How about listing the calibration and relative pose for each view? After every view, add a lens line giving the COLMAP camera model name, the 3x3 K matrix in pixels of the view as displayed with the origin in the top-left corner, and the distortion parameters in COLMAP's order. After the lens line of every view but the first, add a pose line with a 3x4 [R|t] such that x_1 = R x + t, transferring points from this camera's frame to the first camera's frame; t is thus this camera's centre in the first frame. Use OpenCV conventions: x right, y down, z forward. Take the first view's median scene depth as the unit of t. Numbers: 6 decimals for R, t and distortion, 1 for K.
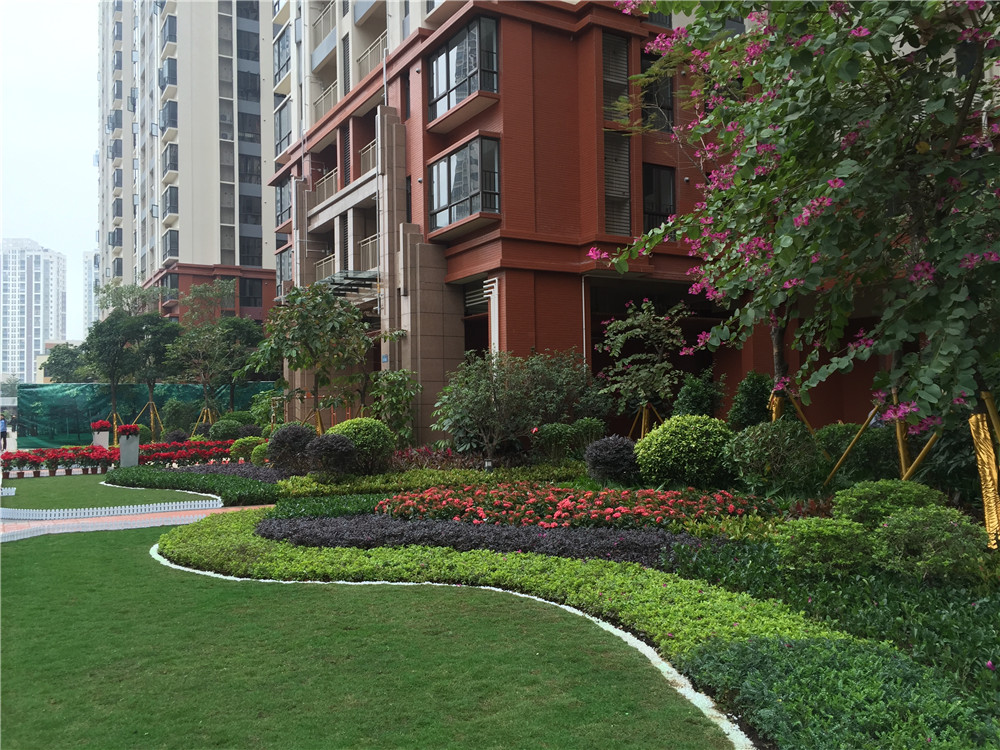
lens RADIAL K [[848.7, 0, 496.2], [0, 848.7, 379.3], [0, 0, 1]] dist [0.060318, -0.096361]
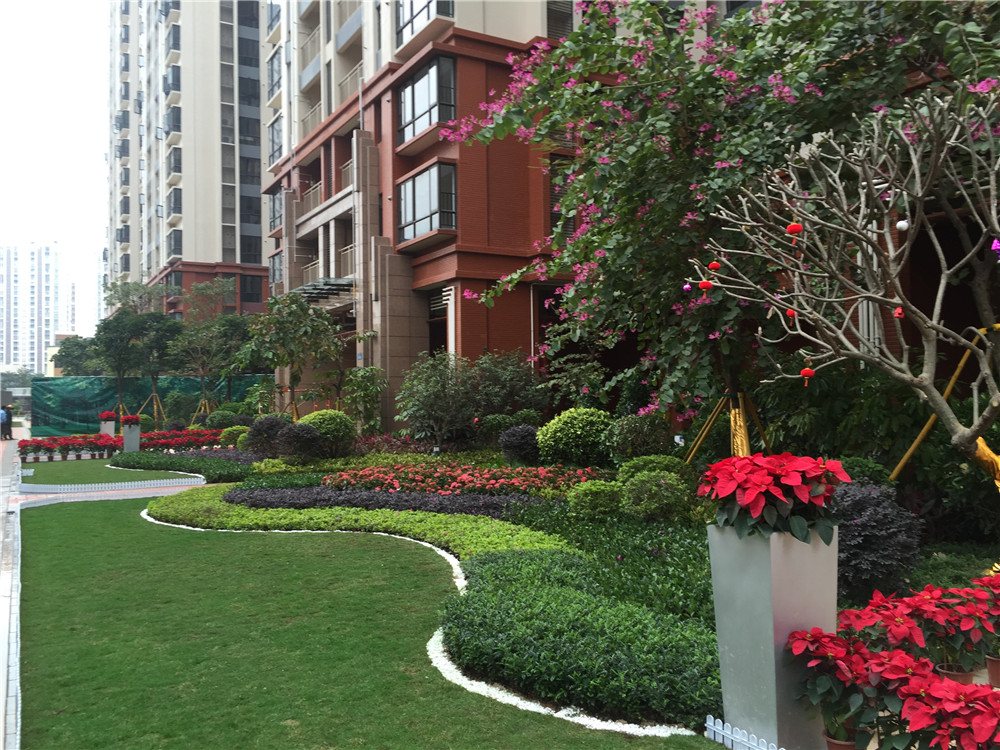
lens RADIAL K [[829.2, 0, 493.1], [0, 829.2, 376.9], [0, 0, 1]] dist [0.052234, -0.090448]
pose [[0.999997, 0.000293, -0.002241, 0.046359], [-0.000276, 0.999969, 0.007813, -0.005760], [0.002244, -0.007812, 0.999967, -0.092502]]
